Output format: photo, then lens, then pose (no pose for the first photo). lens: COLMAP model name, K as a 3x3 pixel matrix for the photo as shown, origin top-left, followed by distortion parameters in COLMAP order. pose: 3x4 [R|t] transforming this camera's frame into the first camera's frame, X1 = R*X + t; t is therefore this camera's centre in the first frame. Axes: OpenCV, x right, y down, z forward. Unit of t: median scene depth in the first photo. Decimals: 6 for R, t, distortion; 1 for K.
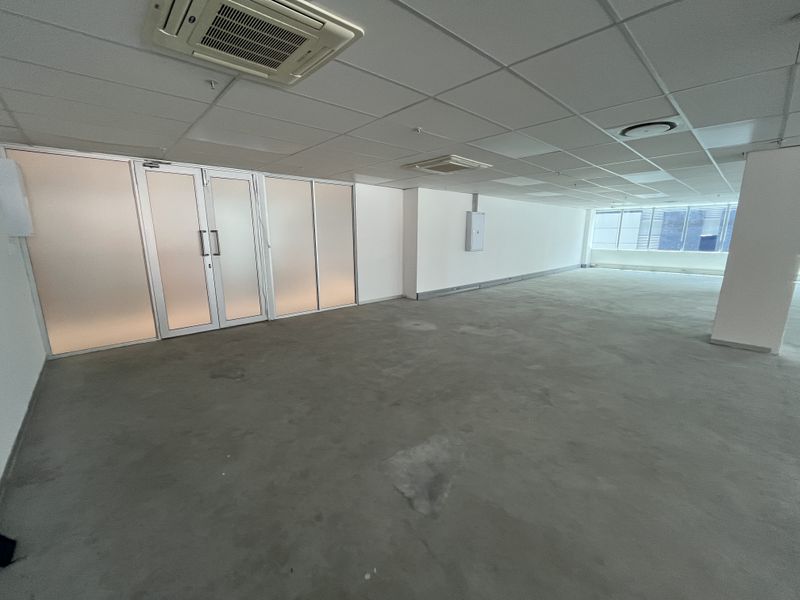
lens RADIAL K [[324.4, 0, 397.6], [0, 324.4, 300.2], [0, 0, 1]] dist [-0.003684, 0.000673]
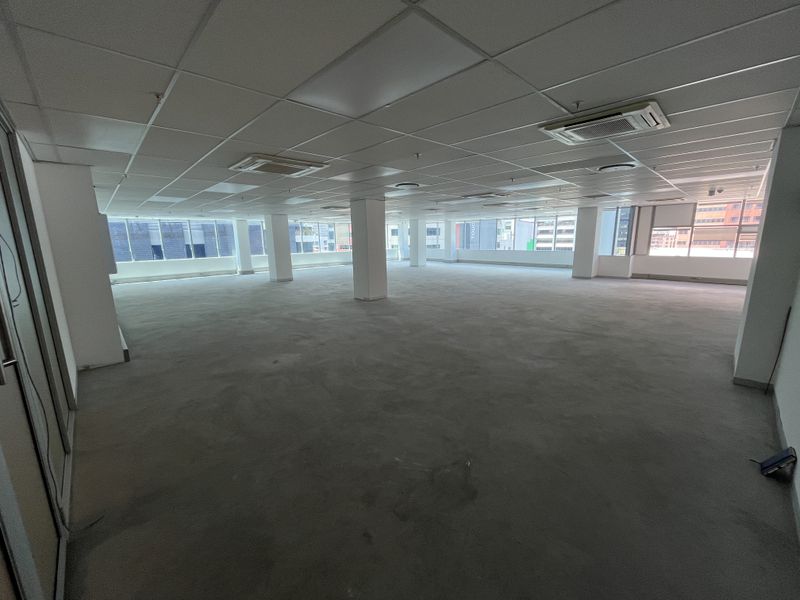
lens RADIAL K [[324.4, 0, 397.4], [0, 324.4, 300.0], [0, 0, 1]] dist [-0.003684, 0.000673]
pose [[-0.022168, -0.186596, 0.982187, -0.795855], [0.219815, 0.957478, 0.186863, -0.171383], [-0.975290, 0.220042, 0.019791, 0.778183]]
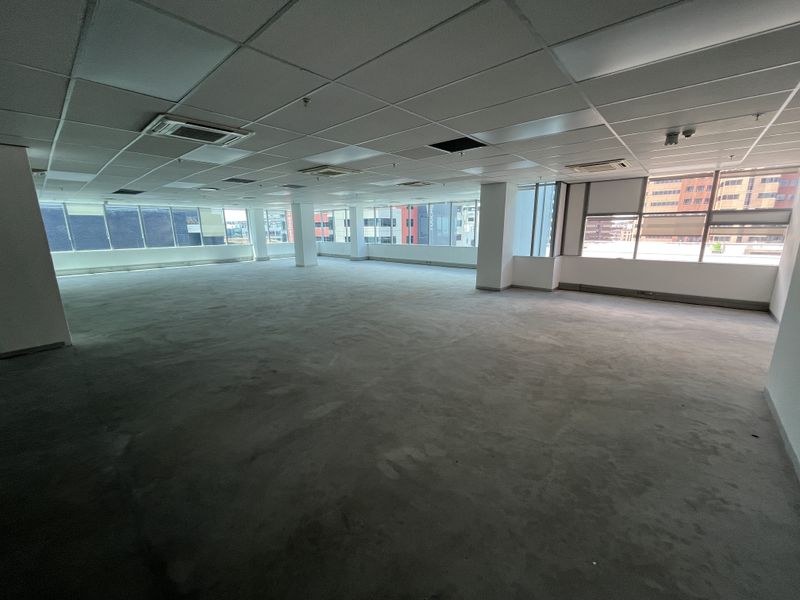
lens RADIAL K [[324.4, 0, 399.1], [0, 324.4, 300.5], [0, 0, 1]] dist [-0.003684, 0.000673]
pose [[-0.108029, -0.213021, 0.971057, -0.726853], [0.209441, 0.949974, 0.231696, -0.156620], [-0.971835, 0.228409, -0.058009, 0.712211]]
